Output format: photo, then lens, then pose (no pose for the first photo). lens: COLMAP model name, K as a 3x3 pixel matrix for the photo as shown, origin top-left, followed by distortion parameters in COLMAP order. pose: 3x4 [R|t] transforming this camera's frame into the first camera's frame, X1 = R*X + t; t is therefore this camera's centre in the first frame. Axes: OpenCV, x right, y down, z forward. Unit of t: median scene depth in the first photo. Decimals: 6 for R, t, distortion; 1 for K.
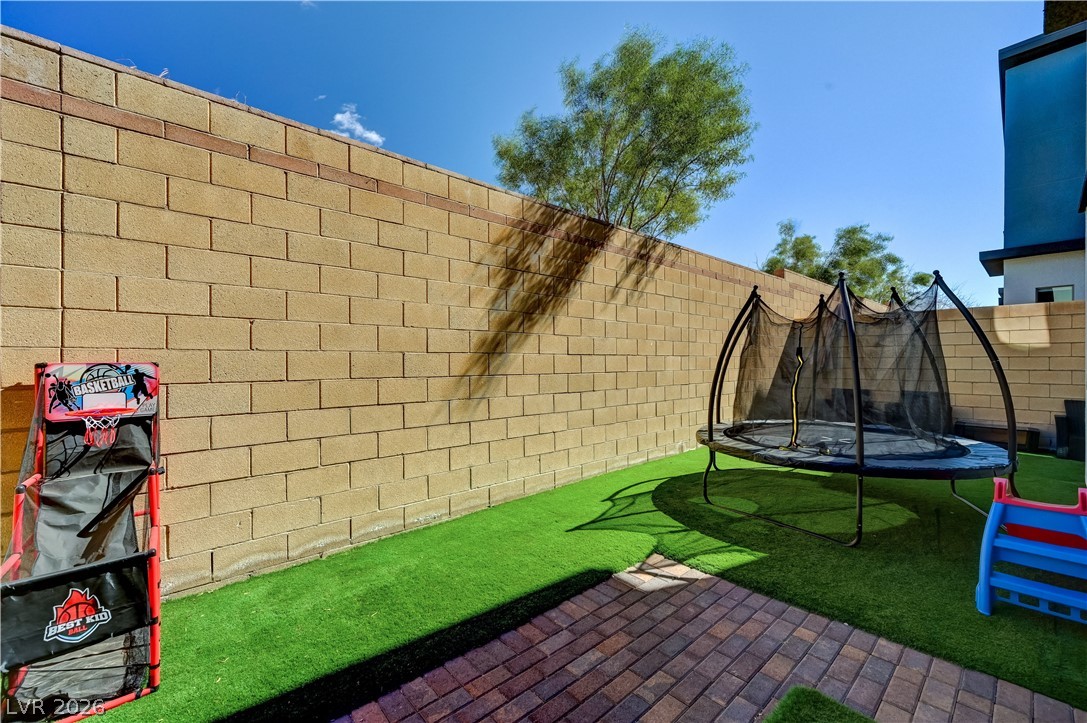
lens RADIAL K [[428.2, 0, 549.3], [0, 428.2, 363.5], [0, 0, 1]] dist [0.002000, 0.000288]
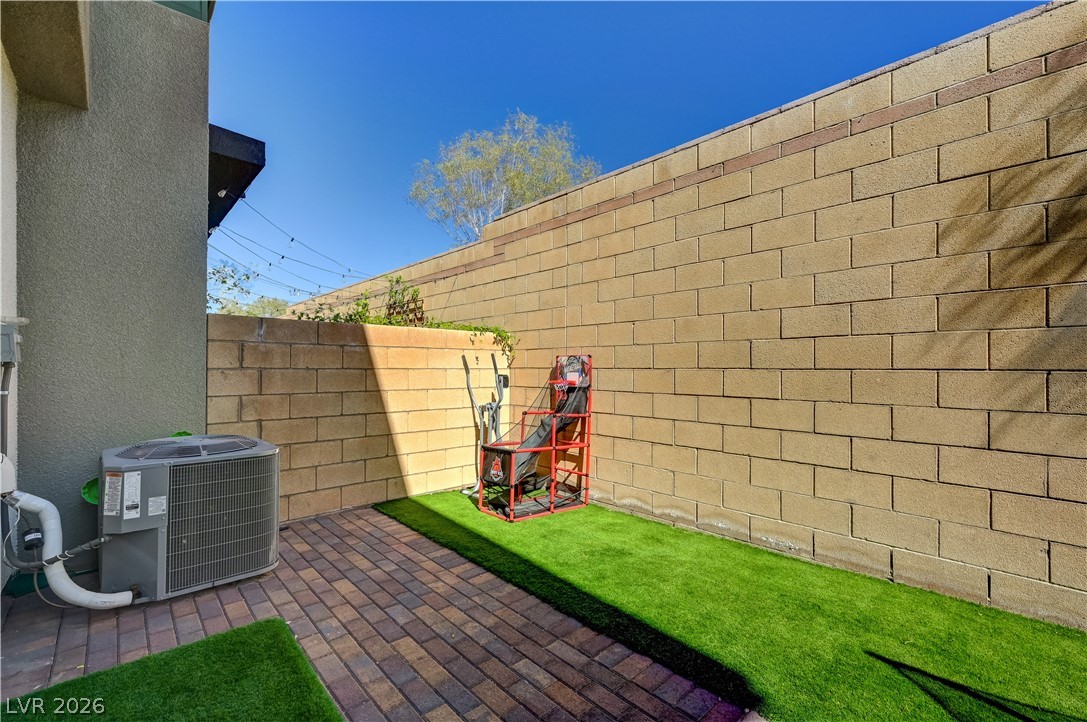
lens RADIAL K [[458.2, 0, 549.7], [0, 458.2, 361.9], [0, 0, 1]] dist [-0.000130, 0.000666]
pose [[0.042440, -0.006724, -0.999076, 0.756026], [-0.001372, 0.999976, -0.006789, 0.033146], [0.999098, 0.001659, 0.042430, 0.708555]]
